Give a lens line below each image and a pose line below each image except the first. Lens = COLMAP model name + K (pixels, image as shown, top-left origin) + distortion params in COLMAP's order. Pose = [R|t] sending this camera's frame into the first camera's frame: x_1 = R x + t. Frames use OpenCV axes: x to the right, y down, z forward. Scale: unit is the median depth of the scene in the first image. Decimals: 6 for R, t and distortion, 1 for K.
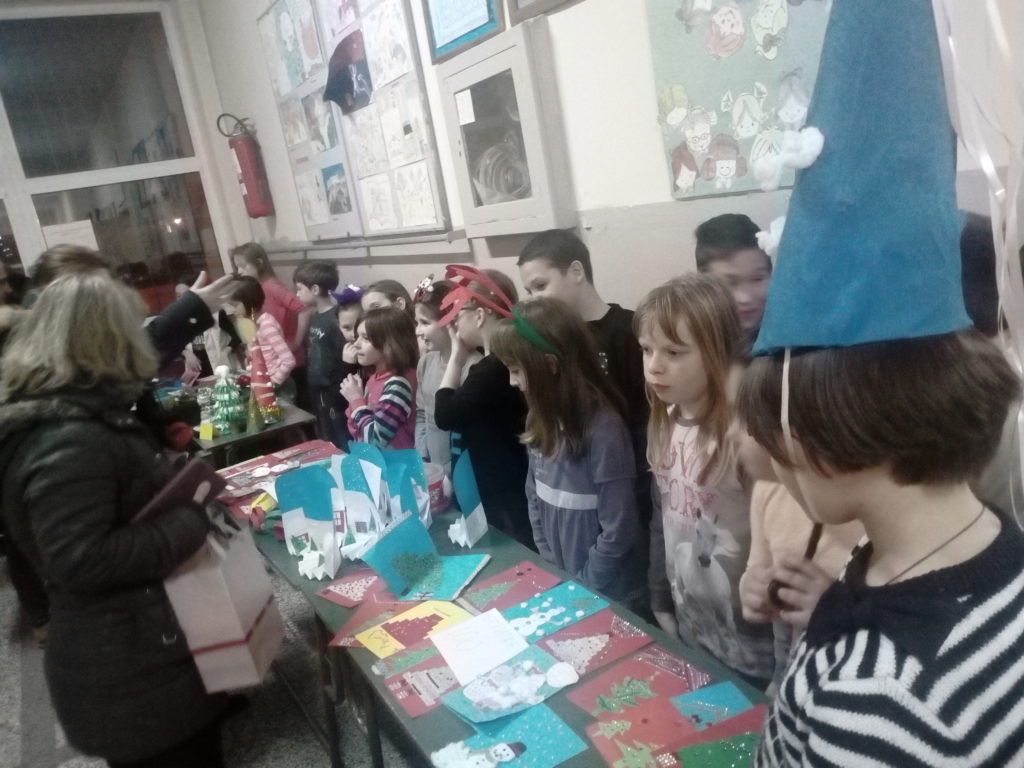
lens RADIAL K [[803.1, 0, 508.4], [0, 803.1, 382.9], [0, 0, 1]] dist [0.090412, -0.110679]
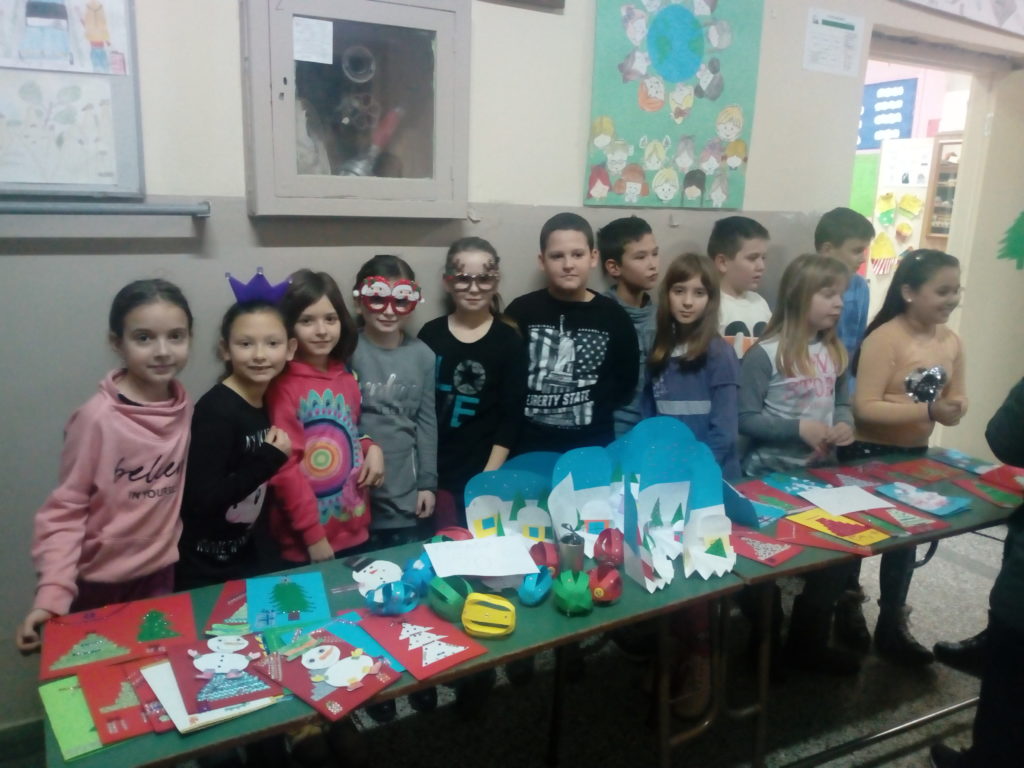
lens RADIAL K [[803.1, 0, 510.4], [0, 803.1, 383.9], [0, 0, 1]] dist [0.090412, -0.110679]
pose [[0.059807, -0.077614, 0.995188, -1.161257], [0.185741, 0.980426, 0.065301, -0.066201], [-0.980777, 0.180942, 0.073053, 1.178401]]
